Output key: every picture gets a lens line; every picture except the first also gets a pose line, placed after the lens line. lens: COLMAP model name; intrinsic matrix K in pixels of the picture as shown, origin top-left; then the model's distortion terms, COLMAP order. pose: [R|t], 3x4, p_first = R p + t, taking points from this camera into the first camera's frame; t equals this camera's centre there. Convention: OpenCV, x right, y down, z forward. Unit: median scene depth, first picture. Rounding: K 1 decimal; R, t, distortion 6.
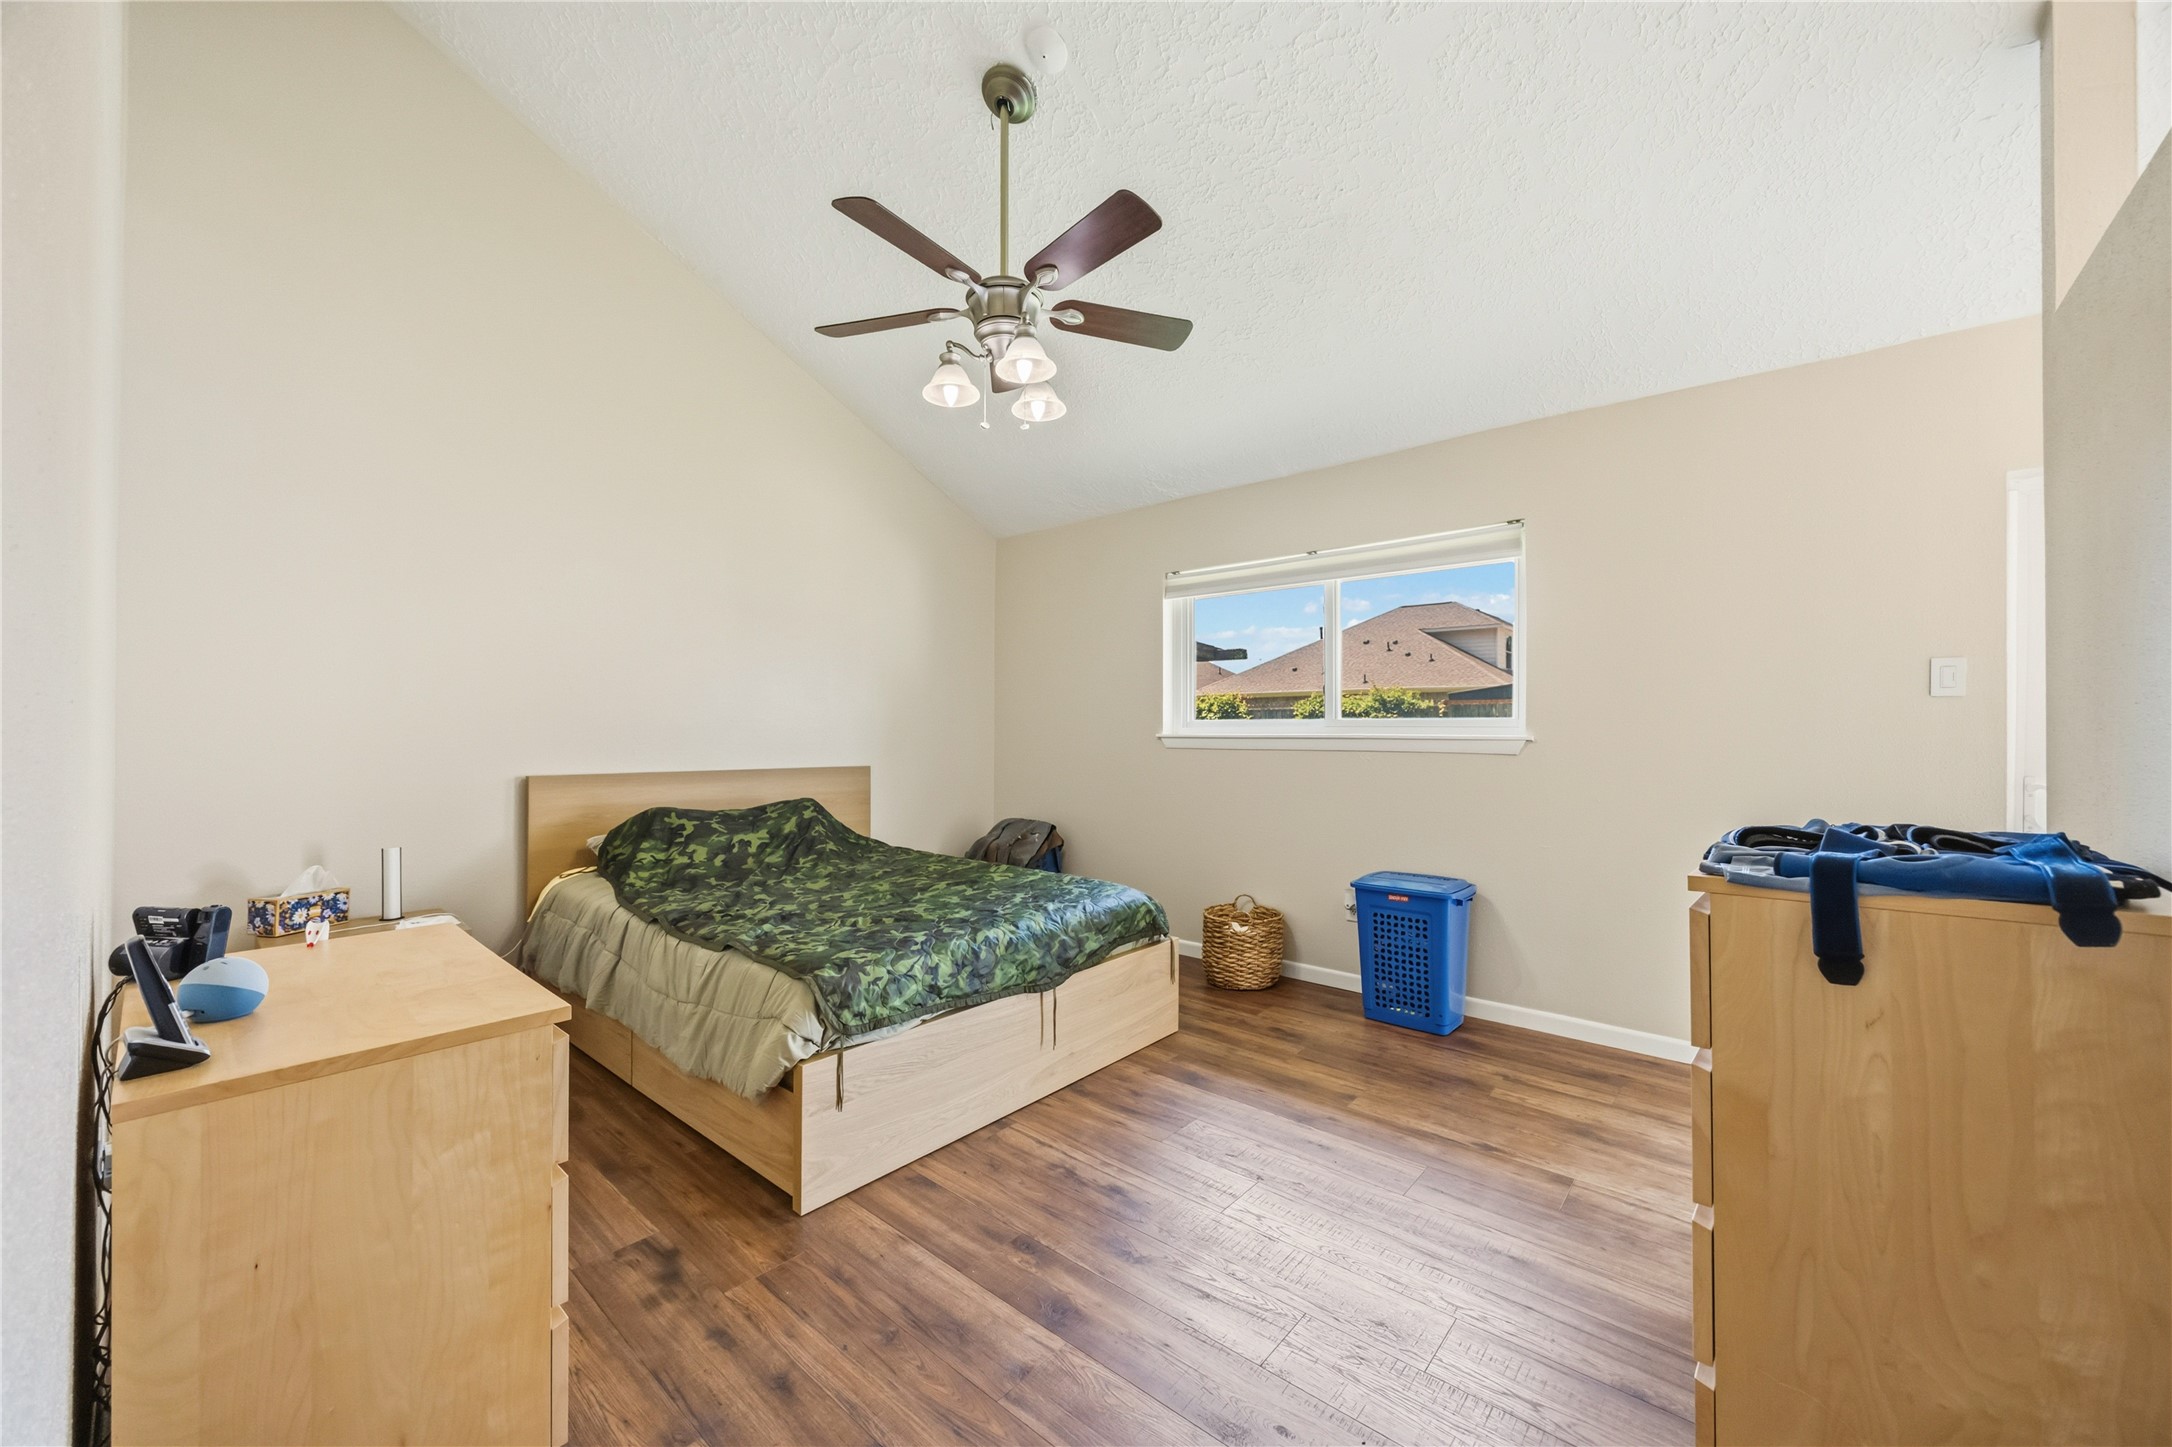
lens RADIAL K [[833.6, 0, 1079.2], [0, 833.6, 729.7], [0, 0, 1]] dist [-0.000566, -0.000030]
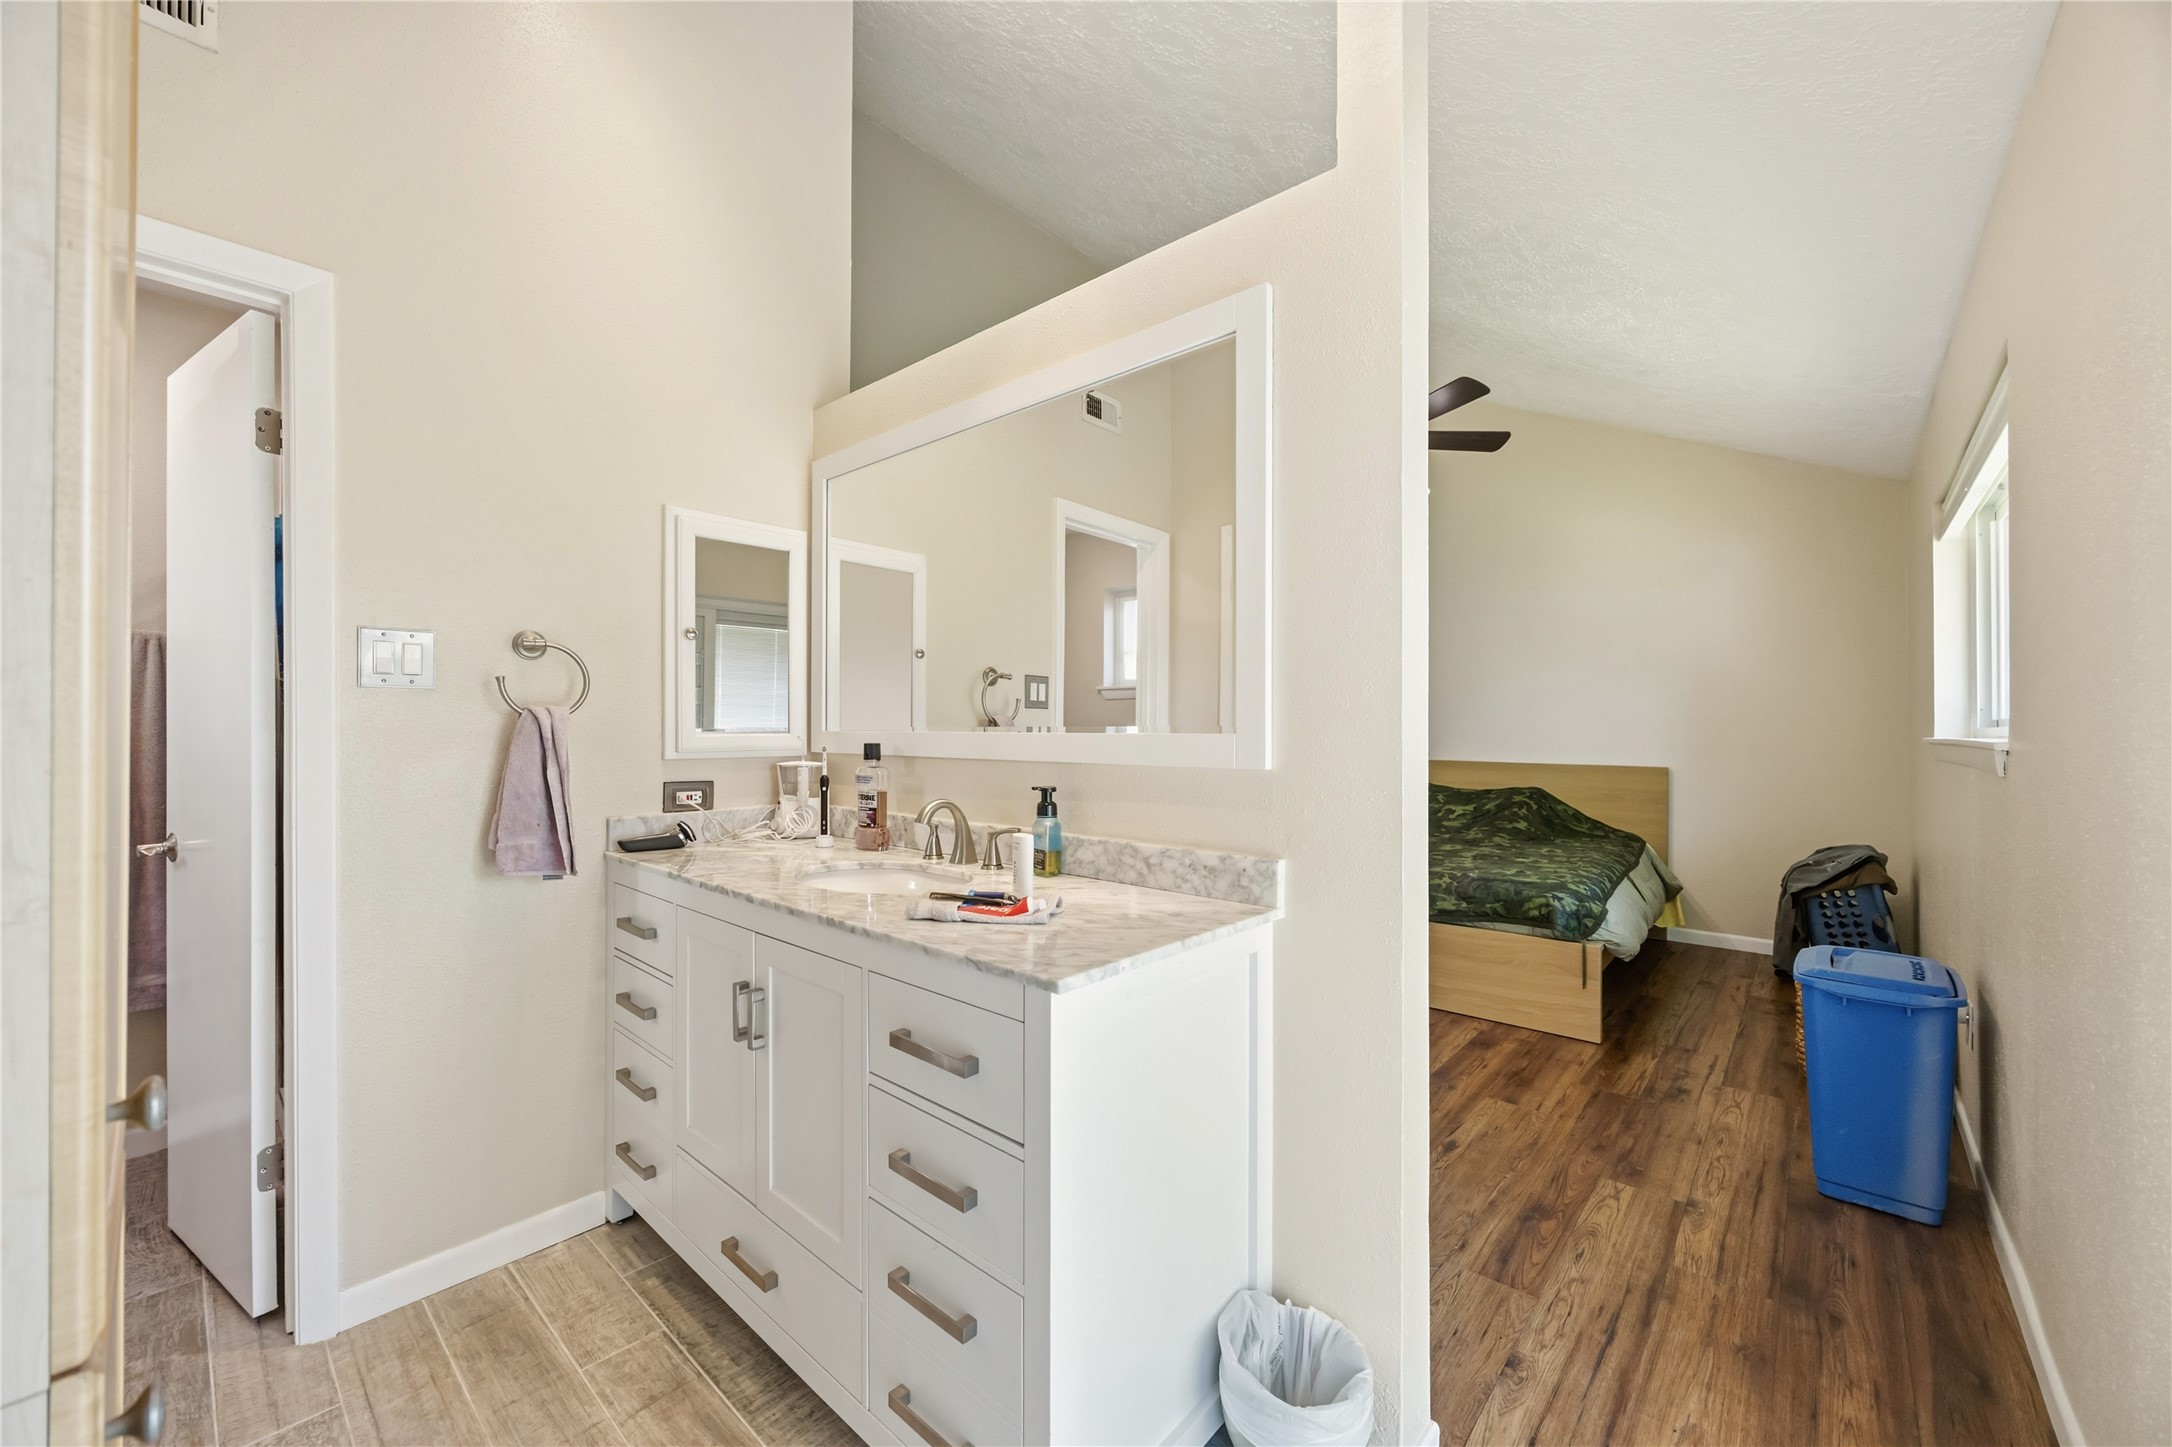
lens RADIAL K [[833.6, 0, 1079.2], [0, 833.6, 729.7], [0, 0, 1]] dist [-0.000566, -0.000030]
pose [[-0.024896, -0.004677, -0.999679, 1.168594], [-0.002468, 0.999986, -0.004617, 0.004666], [0.999687, 0.002352, -0.024907, 0.447747]]
